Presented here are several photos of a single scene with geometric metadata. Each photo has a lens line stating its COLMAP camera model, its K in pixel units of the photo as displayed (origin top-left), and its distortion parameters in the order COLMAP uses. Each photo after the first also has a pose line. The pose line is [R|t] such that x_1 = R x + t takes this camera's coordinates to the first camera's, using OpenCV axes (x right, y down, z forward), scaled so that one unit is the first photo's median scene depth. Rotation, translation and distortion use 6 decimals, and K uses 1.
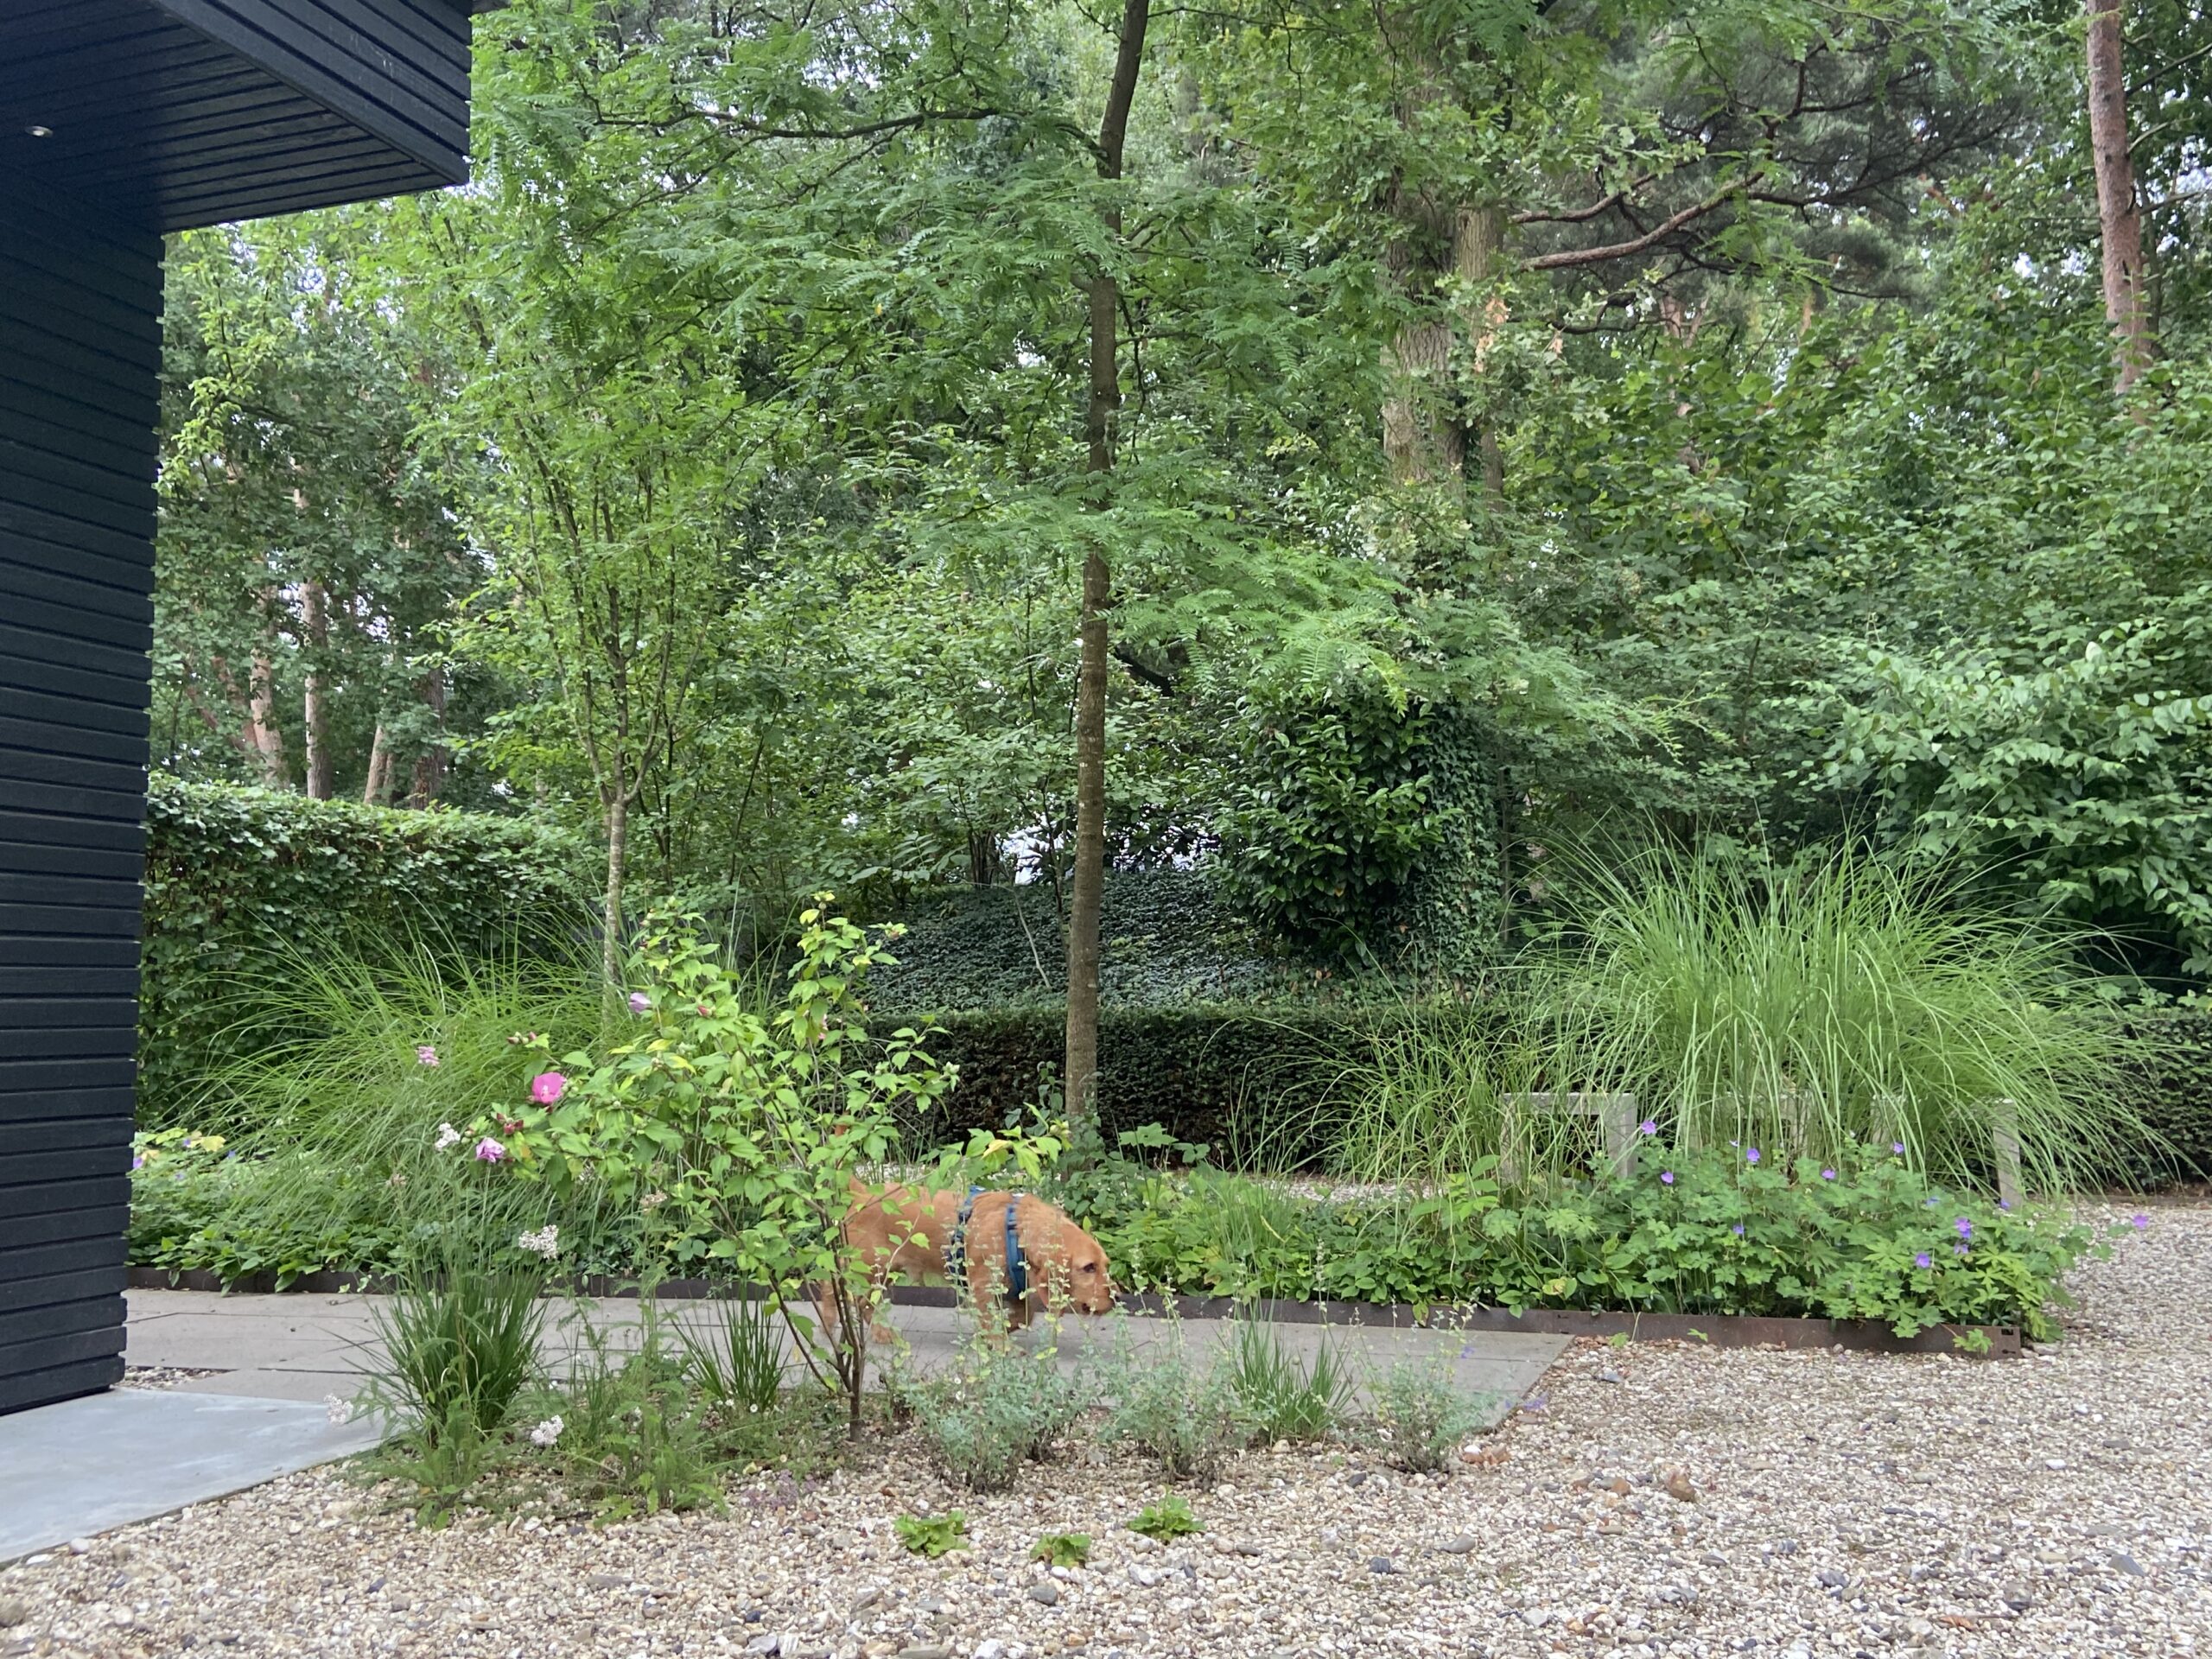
lens RADIAL K [[2042.0, 0, 1106.0], [0, 2042.0, 829.5], [0, 0, 1]] dist [0.083935, -0.075345]
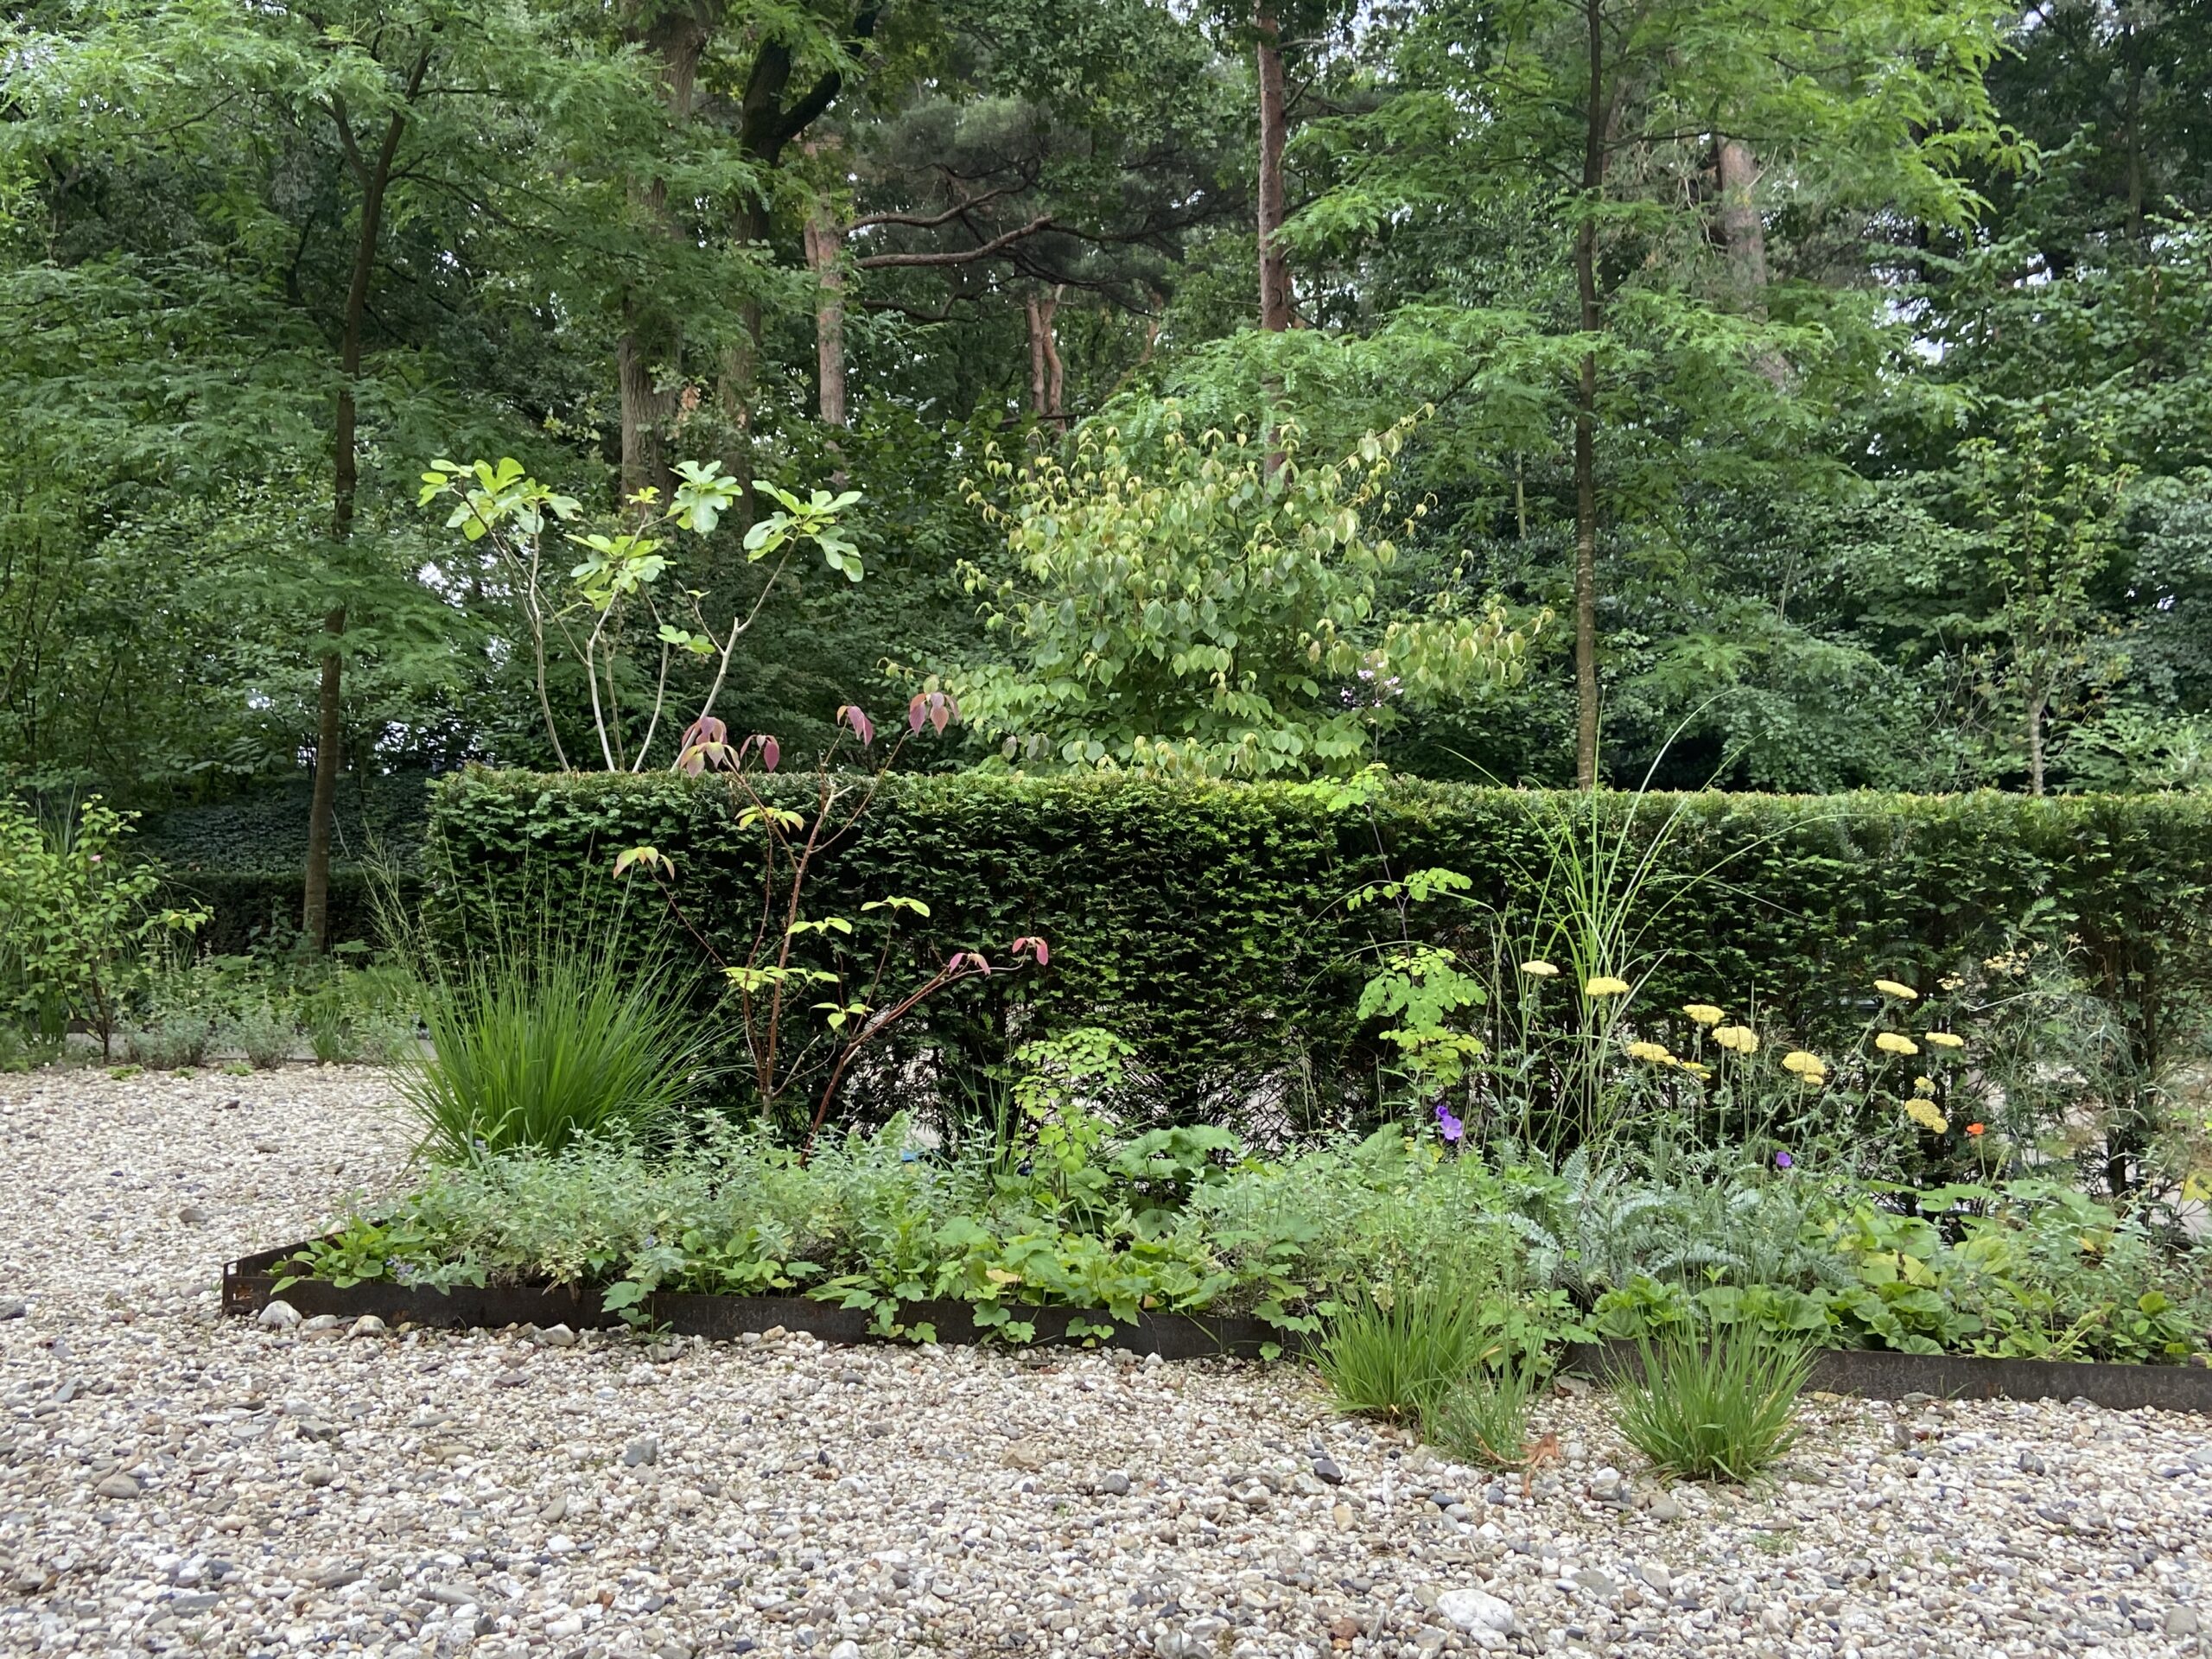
lens RADIAL K [[2042.0, 0, 1106.0], [0, 2042.0, 829.5], [0, 0, 1]] dist [0.083935, -0.075345]
pose [[0.966098, 0.038889, 0.255229, 0.300547], [-0.051921, 0.997658, 0.044520, -0.076853], [-0.252900, -0.056262, 0.965855, -1.213700]]
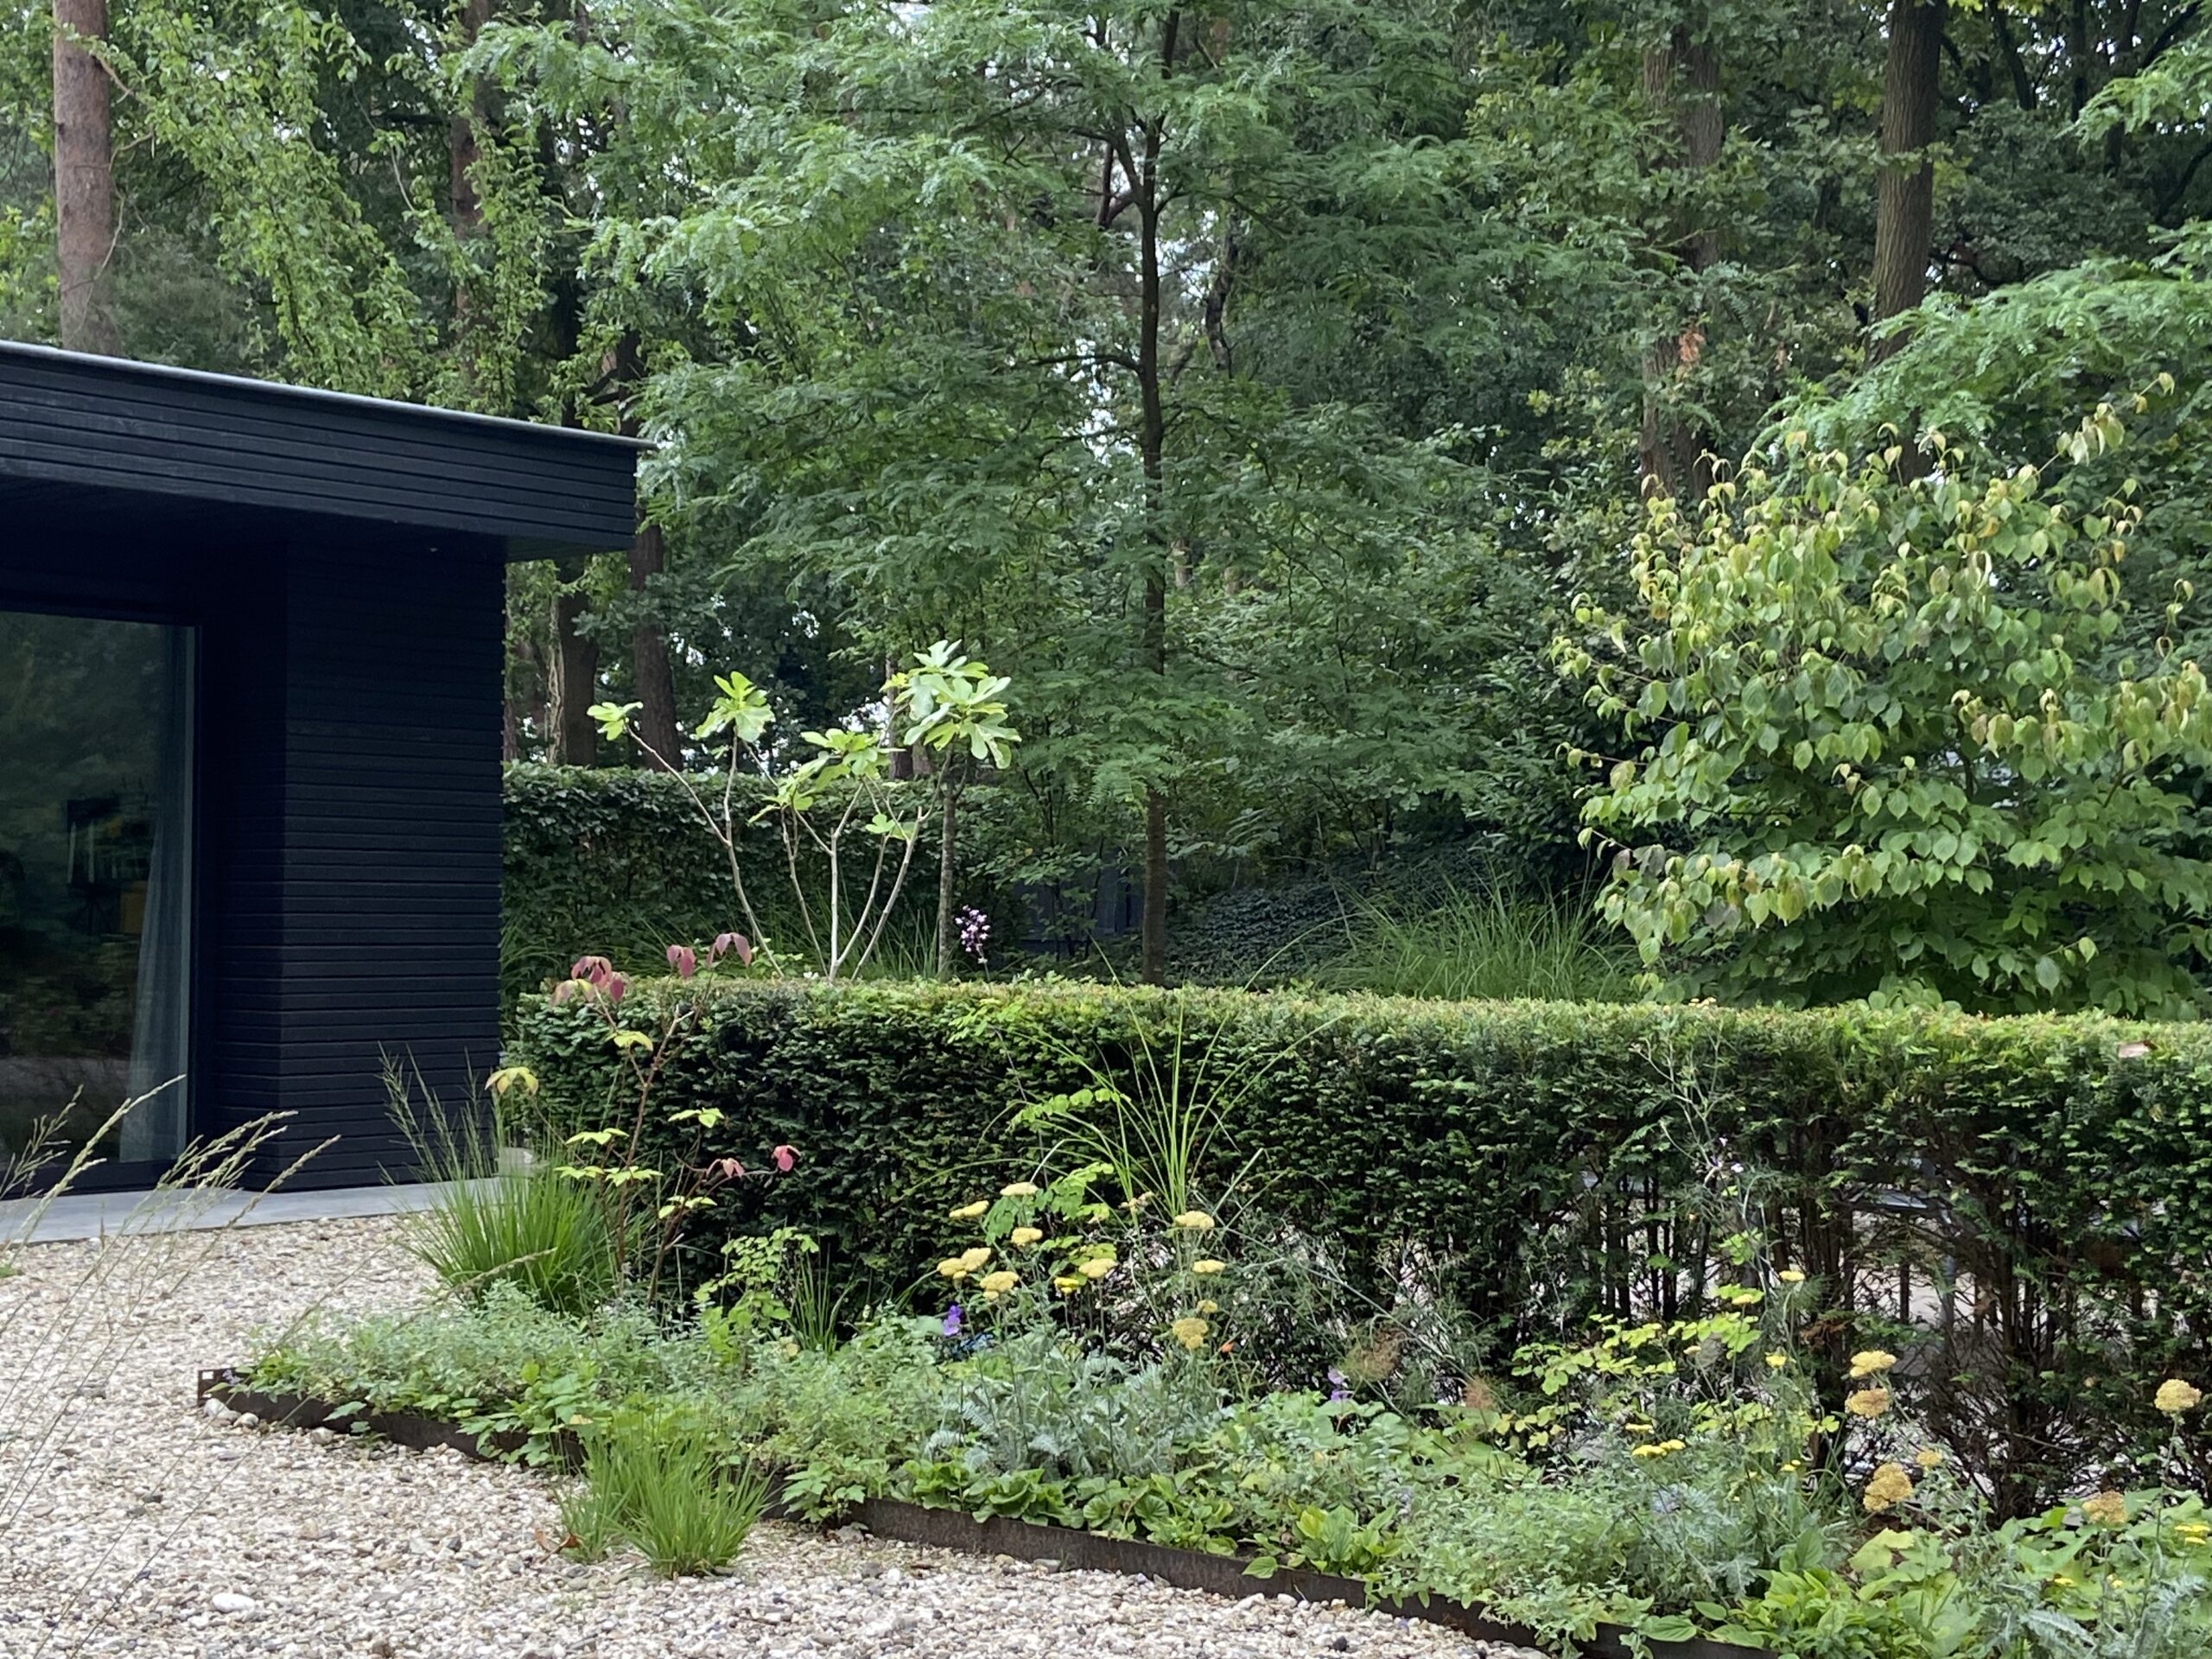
lens RADIAL K [[3295.6, 0, 1106.0], [0, 3295.6, 829.5], [0, 0, 1]] dist [0.015781, 0.011667]
pose [[0.938238, 0.006944, -0.345920, 3.435596], [0.012806, 0.998417, 0.054777, -0.618878], [0.345752, -0.055824, 0.936664, -3.327544]]
